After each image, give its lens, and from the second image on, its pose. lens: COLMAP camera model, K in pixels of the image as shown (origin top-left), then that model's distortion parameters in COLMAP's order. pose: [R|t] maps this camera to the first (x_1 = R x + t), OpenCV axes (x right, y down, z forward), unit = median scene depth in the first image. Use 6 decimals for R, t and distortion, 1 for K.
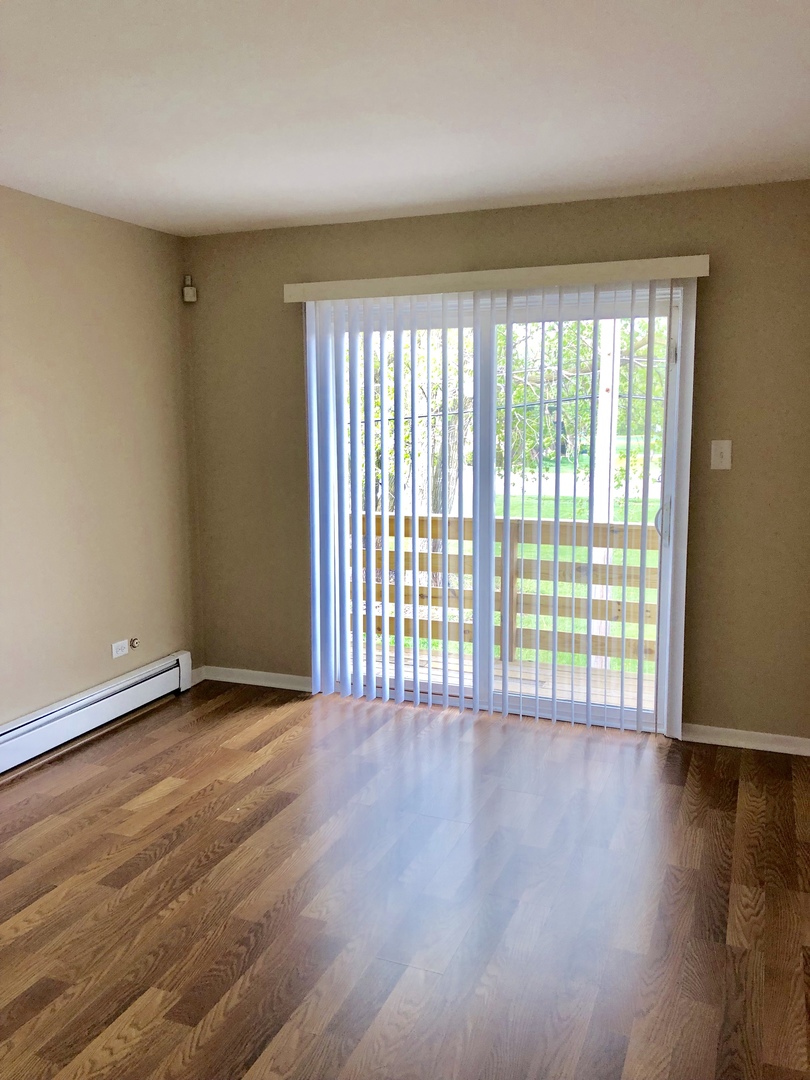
lens RADIAL K [[907.5, 0, 410.3], [0, 907.5, 522.0], [0, 0, 1]] dist [0.005525, 0.016093]
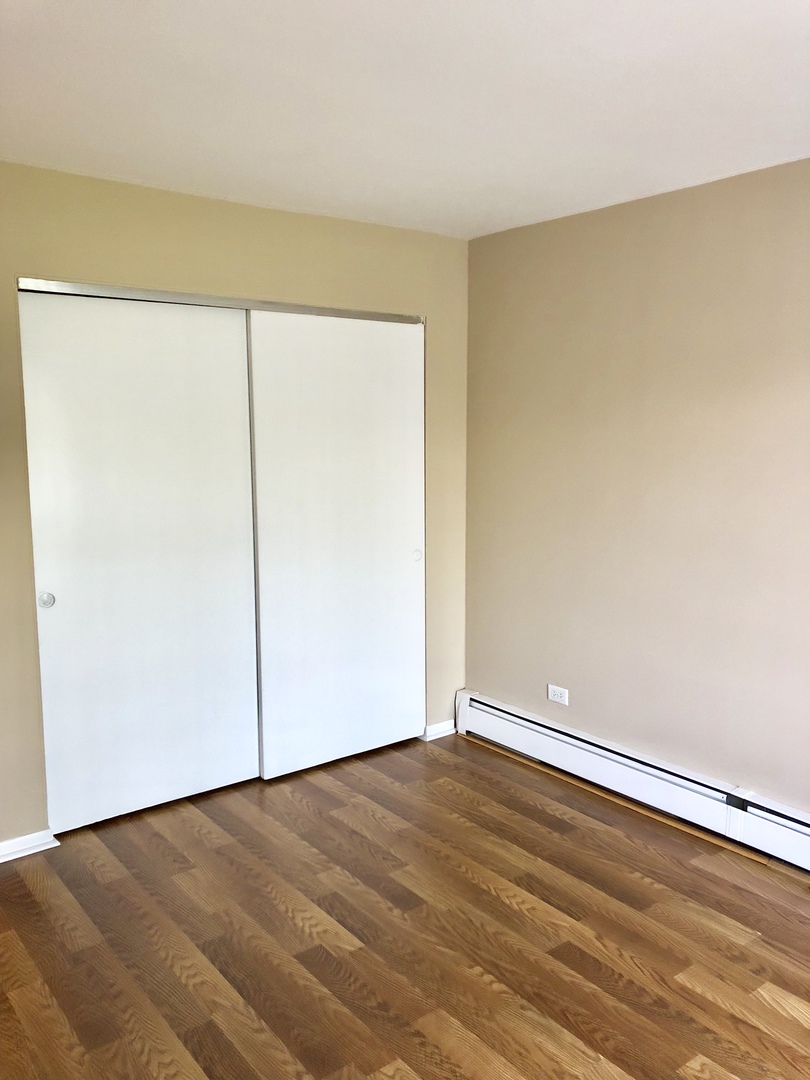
lens RADIAL K [[907.5, 0, 410.3], [0, 907.5, 522.0], [0, 0, 1]] dist [0.005525, 0.016093]
pose [[-0.520810, 0.097263, -0.848114, 0.480817], [-0.107987, 0.978001, 0.178472, -0.166886], [0.846815, 0.184535, -0.498850, 1.249068]]
